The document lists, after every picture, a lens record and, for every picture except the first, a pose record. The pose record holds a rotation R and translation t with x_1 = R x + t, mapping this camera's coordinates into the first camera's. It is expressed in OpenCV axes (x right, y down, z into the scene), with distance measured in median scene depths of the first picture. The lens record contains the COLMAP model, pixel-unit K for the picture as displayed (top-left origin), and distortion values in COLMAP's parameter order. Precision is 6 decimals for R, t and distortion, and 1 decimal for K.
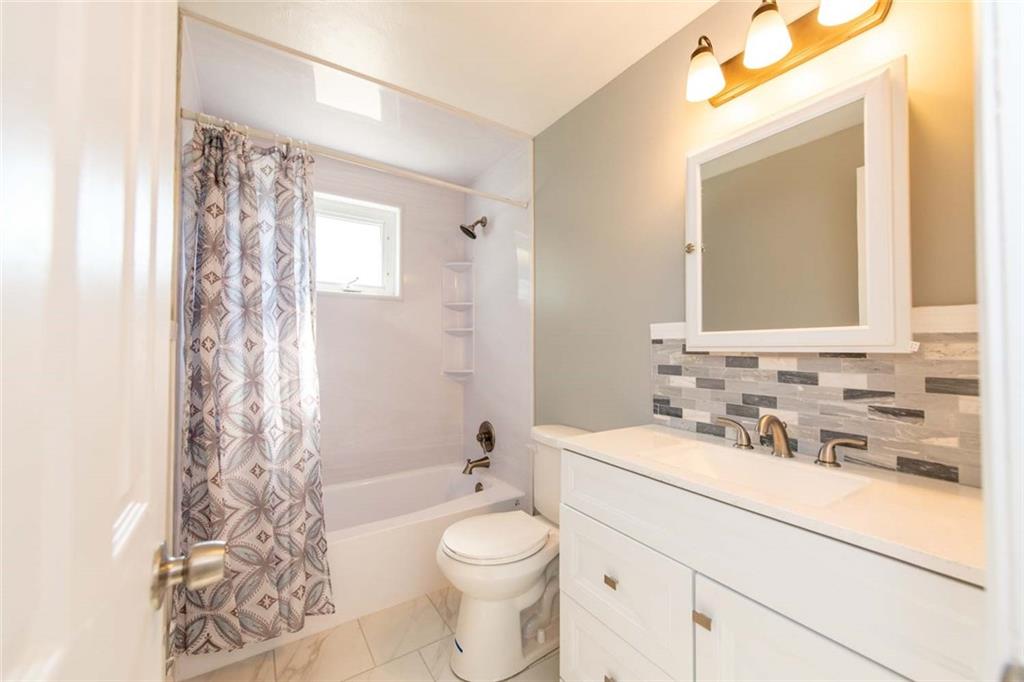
lens RADIAL K [[408.2, 0, 512.0], [0, 408.2, 341.0], [0, 0, 1]] dist [-0.014172, -0.000634]
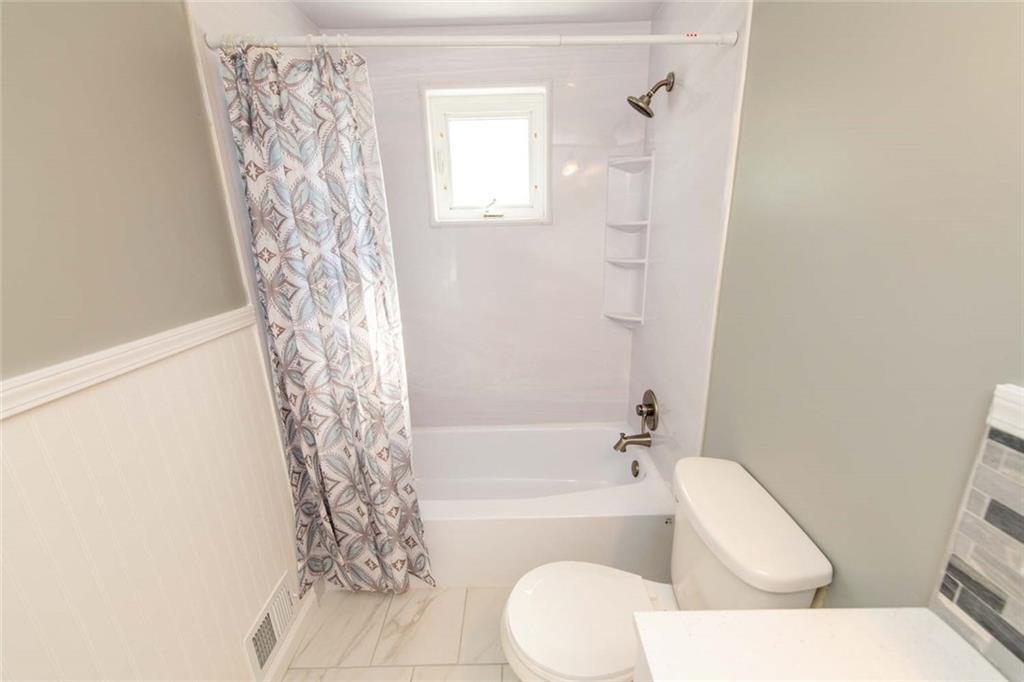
lens RADIAL K [[396.7, 0, 512.0], [0, 396.7, 341.0], [0, 0, 1]] dist [-0.003059, -0.000449]
pose [[0.831173, 0.129748, -0.540663, 0.173154], [0.045618, 0.953200, 0.298879, -0.193217], [0.554139, -0.273084, 0.786356, 0.520499]]
